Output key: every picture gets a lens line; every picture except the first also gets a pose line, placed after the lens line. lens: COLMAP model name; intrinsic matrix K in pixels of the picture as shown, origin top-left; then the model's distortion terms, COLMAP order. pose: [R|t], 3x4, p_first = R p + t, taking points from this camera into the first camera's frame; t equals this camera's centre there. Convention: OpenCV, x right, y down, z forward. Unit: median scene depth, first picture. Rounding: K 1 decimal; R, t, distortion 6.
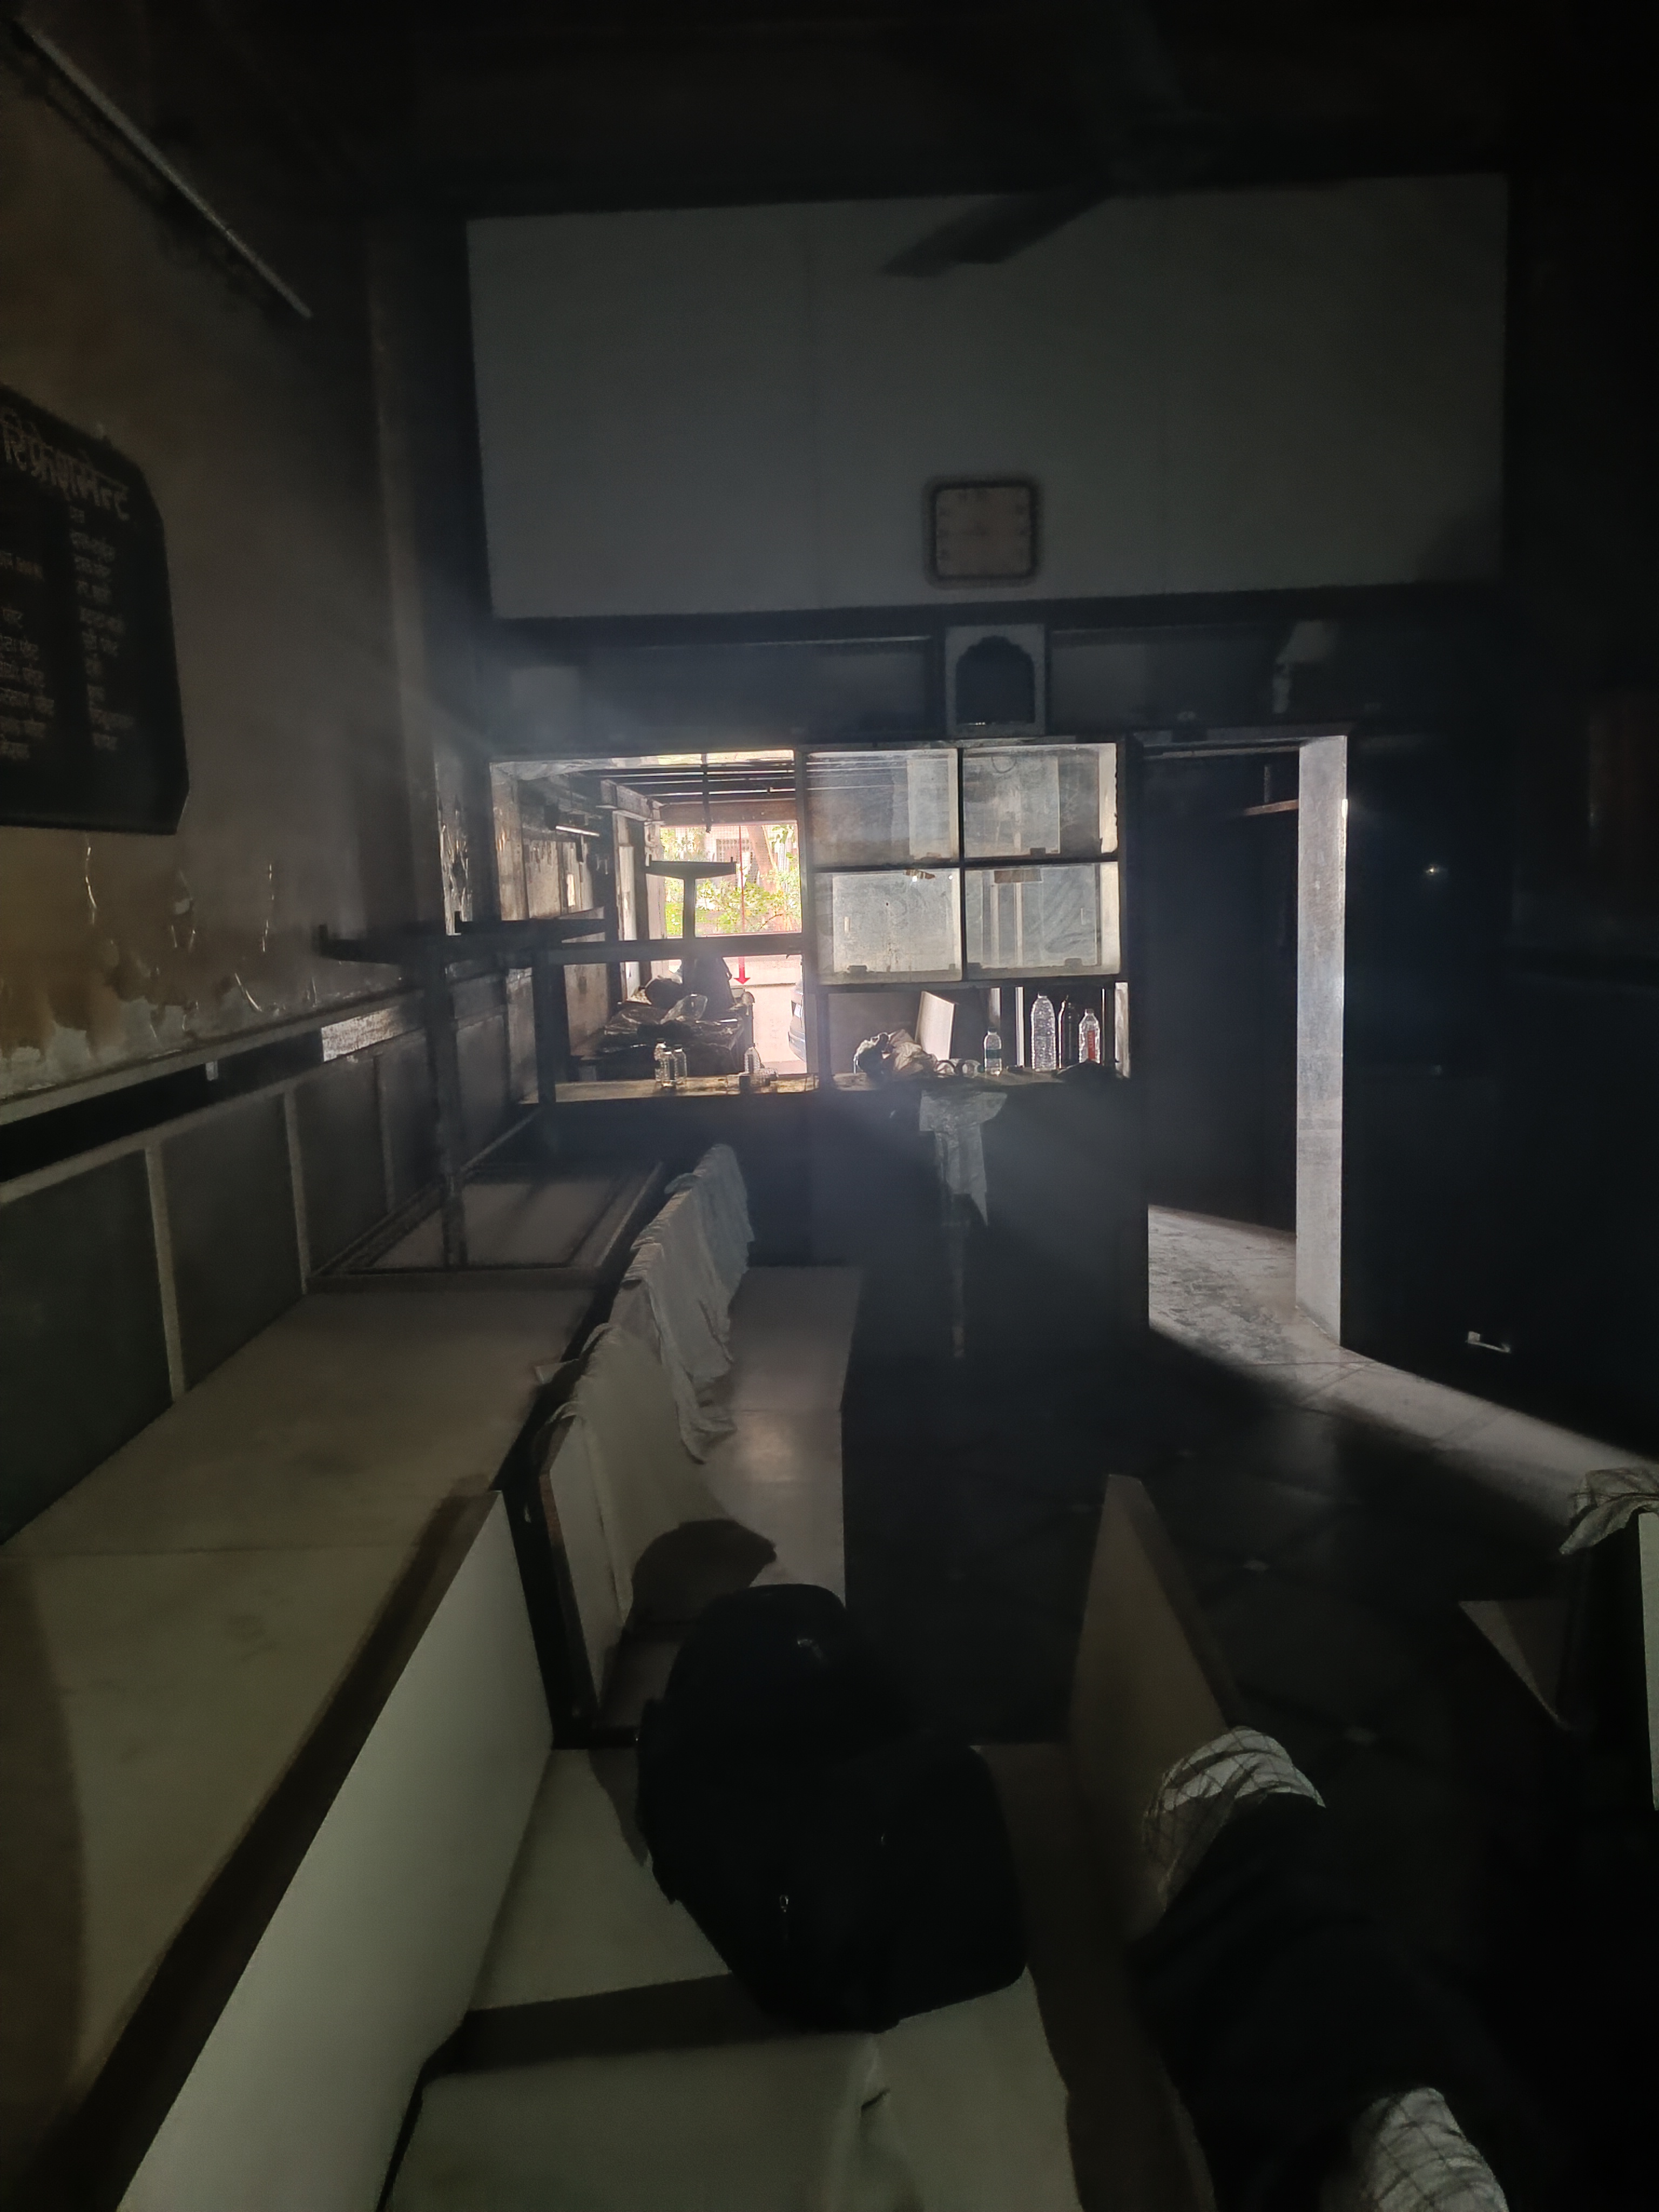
lens RADIAL K [[1524.3, 0, 829.5], [0, 1524.3, 1106.0], [0, 0, 1]] dist [0.002408, -0.002730]
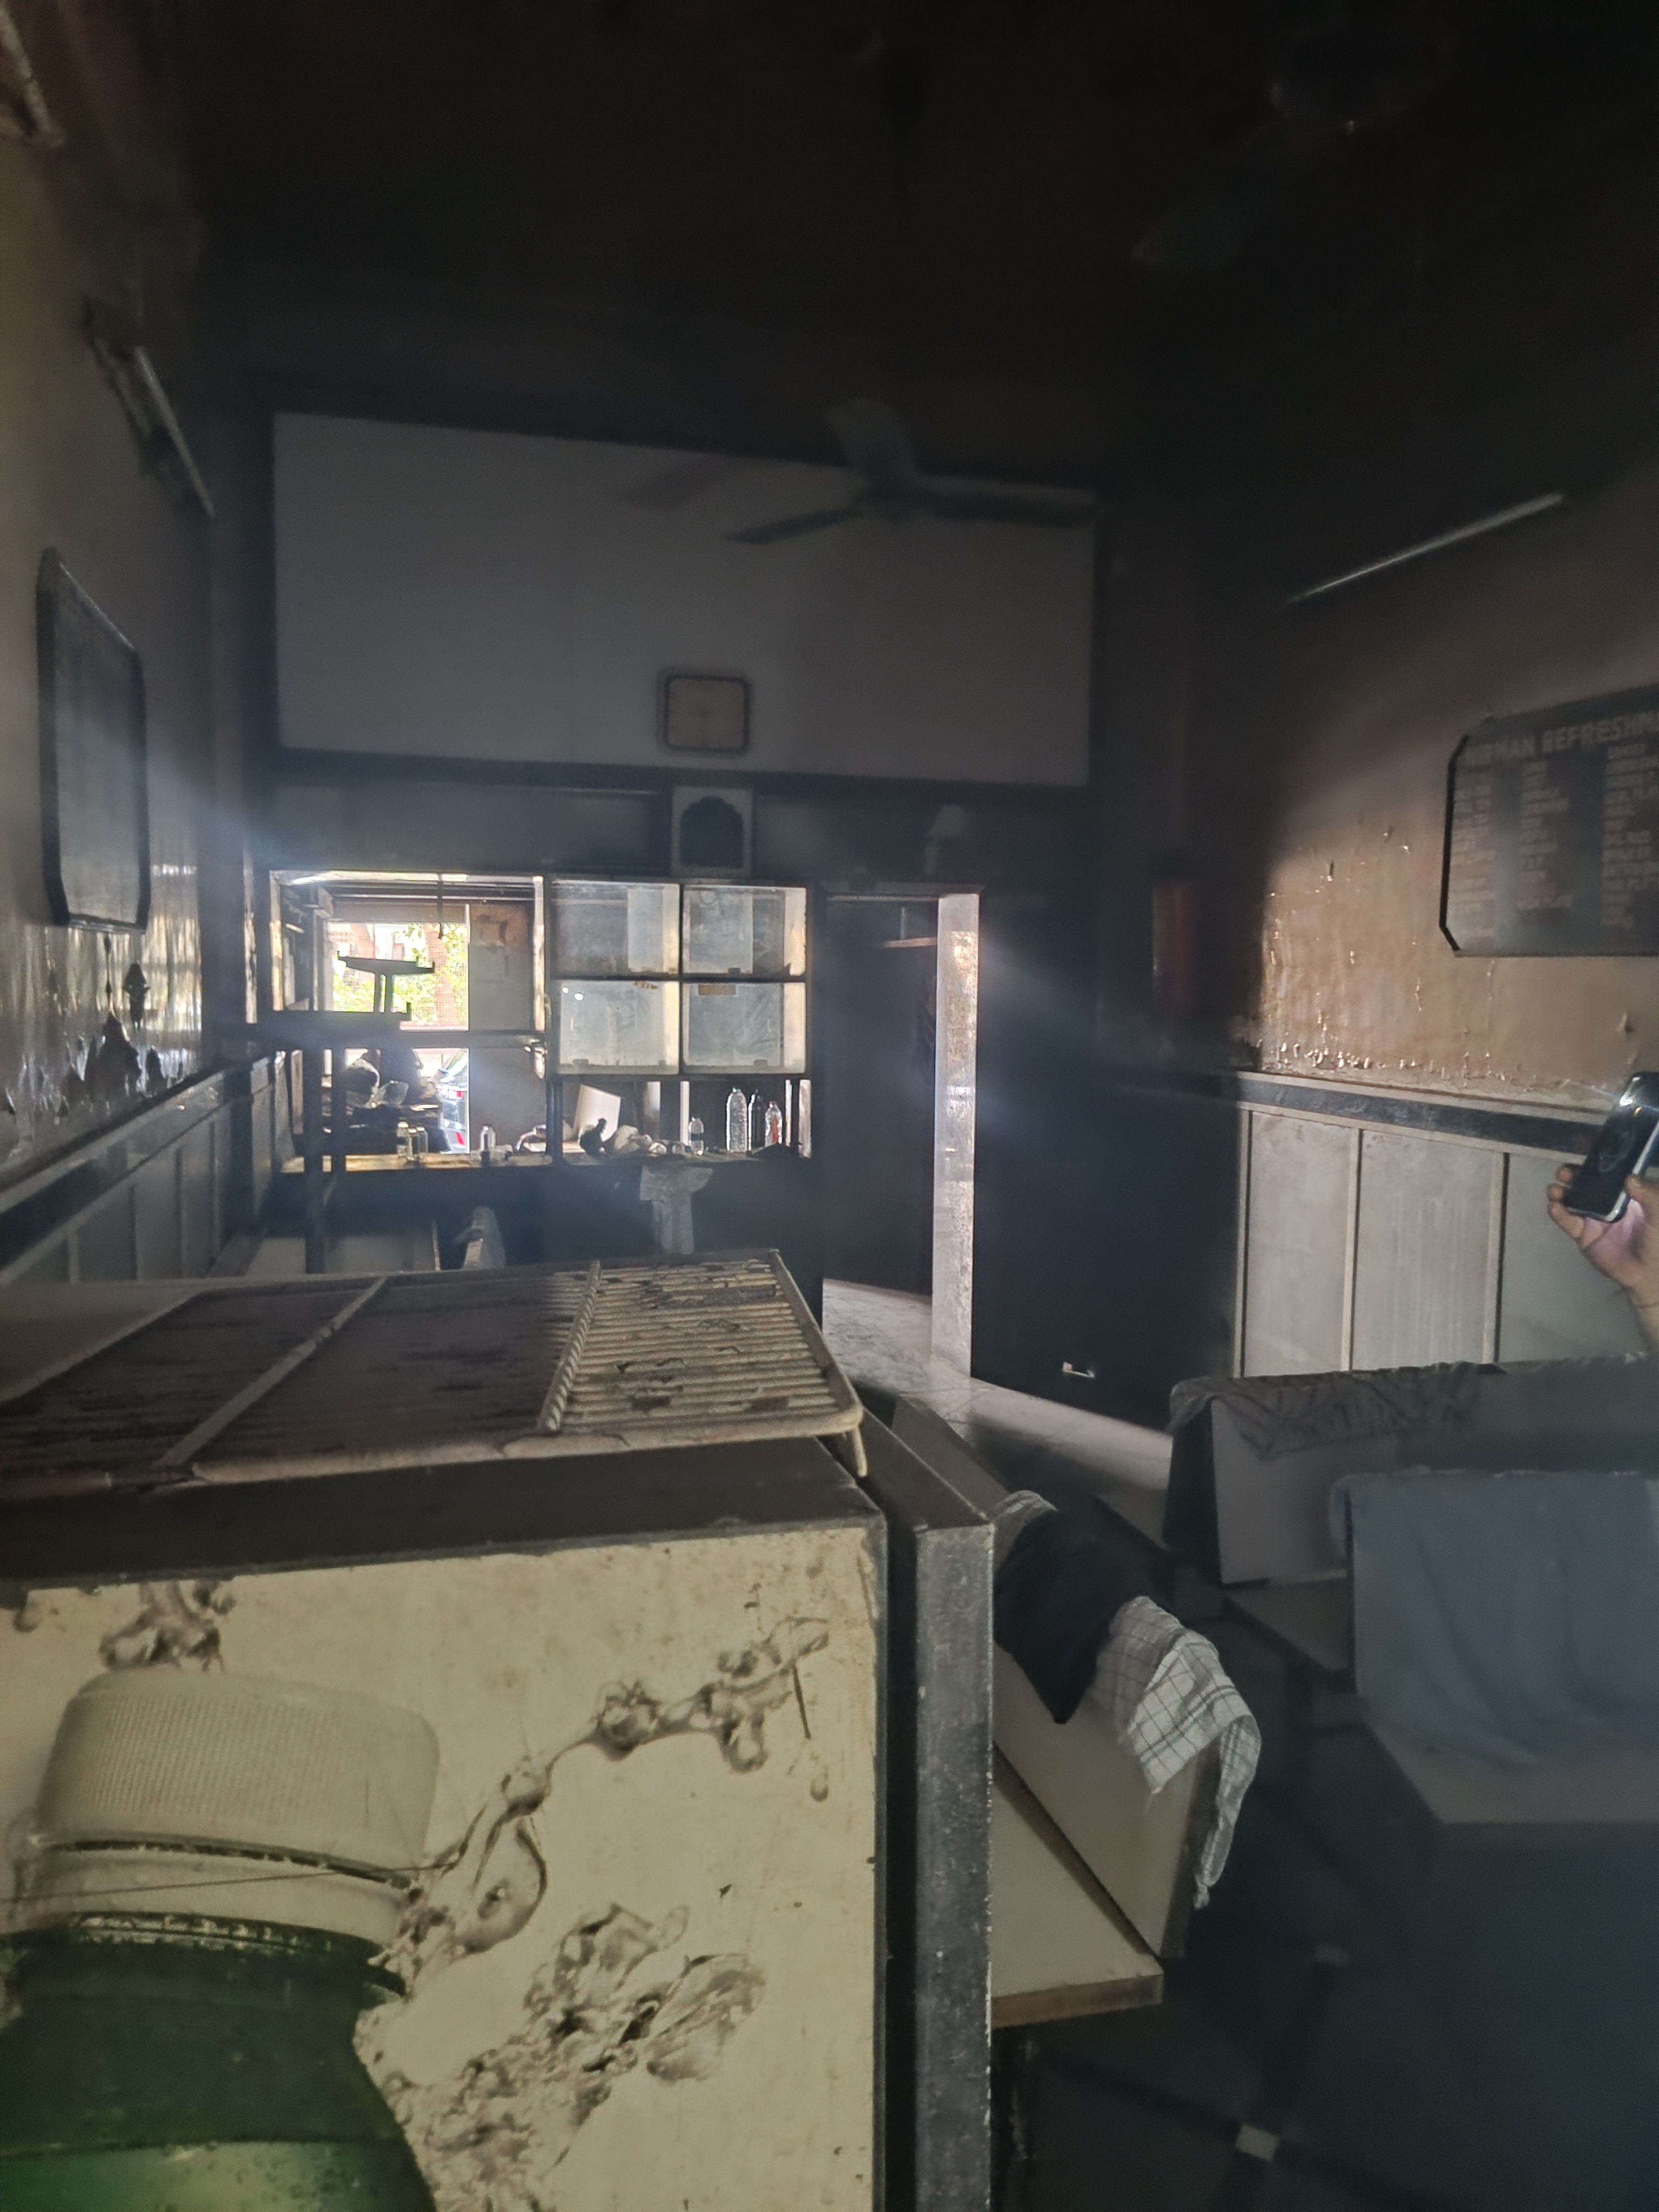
lens RADIAL K [[1528.6, 0, 829.5], [0, 1528.6, 1106.0], [0, 0, 1]] dist [0.007498, -0.004032]
pose [[0.962730, 0.025650, 0.269244, -0.120393], [-0.007395, 0.997617, -0.068598, 0.024049], [-0.270362, 0.064050, 0.960626, -0.187402]]
